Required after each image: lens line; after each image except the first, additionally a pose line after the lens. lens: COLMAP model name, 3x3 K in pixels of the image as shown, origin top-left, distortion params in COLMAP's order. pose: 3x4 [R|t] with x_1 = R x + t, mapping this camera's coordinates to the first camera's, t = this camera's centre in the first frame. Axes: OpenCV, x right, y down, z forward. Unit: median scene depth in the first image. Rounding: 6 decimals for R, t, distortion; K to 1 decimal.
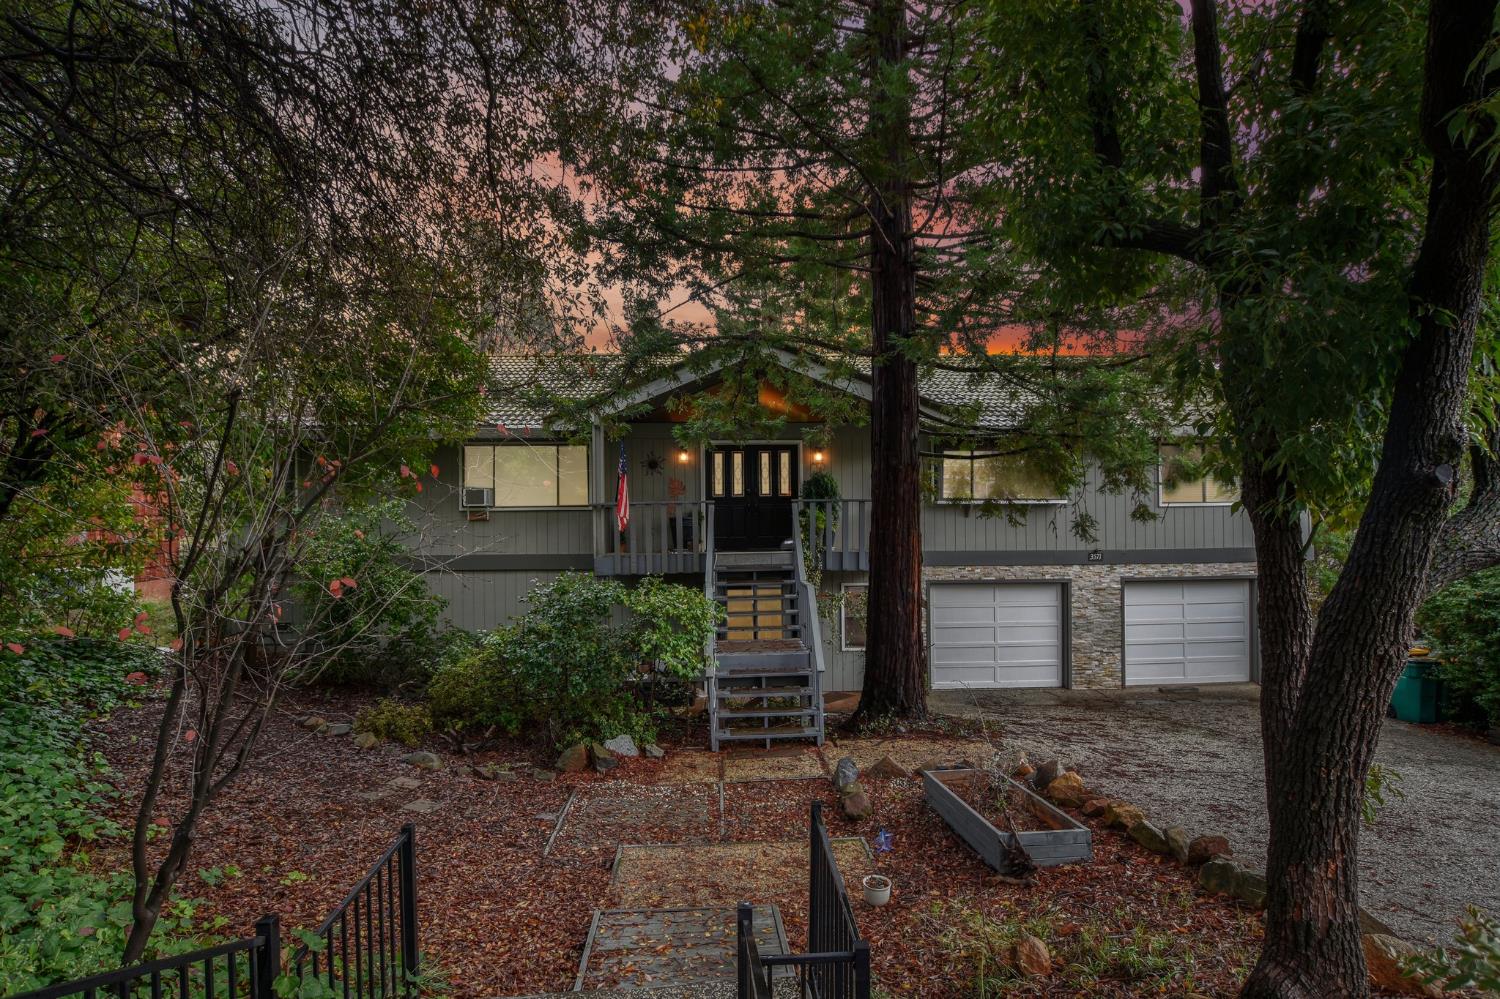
lens RADIAL K [[738.5, 0, 750.2], [0, 738.5, 506.2], [0, 0, 1]] dist [0.005271, -0.000079]
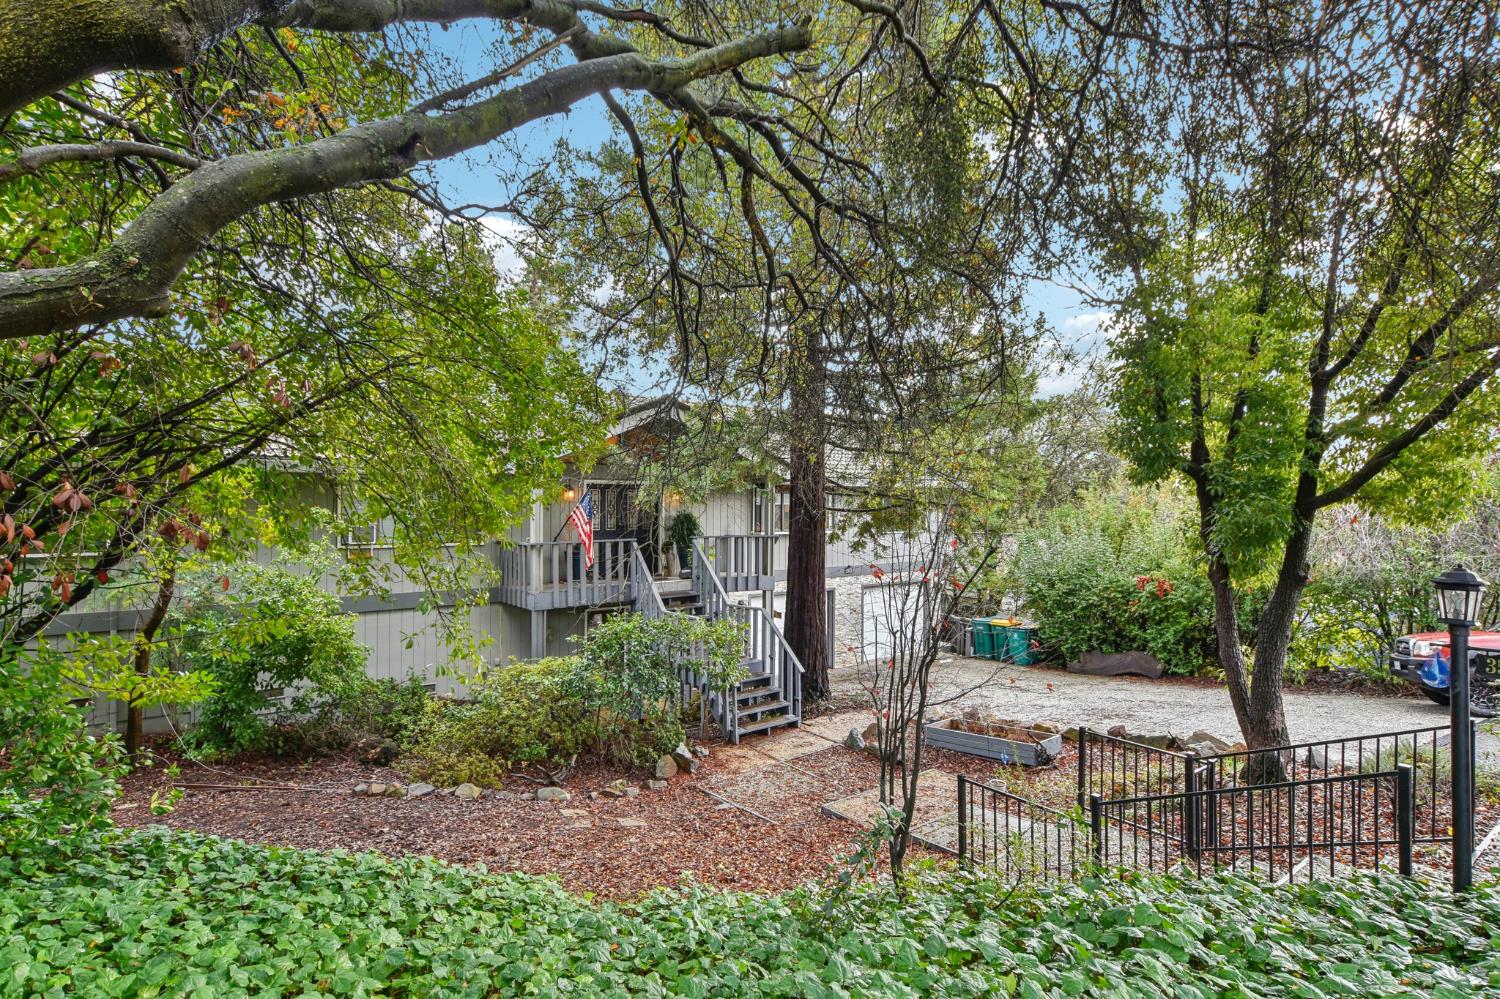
lens RADIAL K [[738.5, 0, 743.0], [0, 738.5, 498.0], [0, 0, 1]] dist [0.005271, -0.000079]
pose [[0.814410, 0.015040, 0.580095, -0.780724], [-0.009322, 0.999874, -0.012837, -0.076603], [-0.580215, 0.005047, 0.814448, -0.047822]]
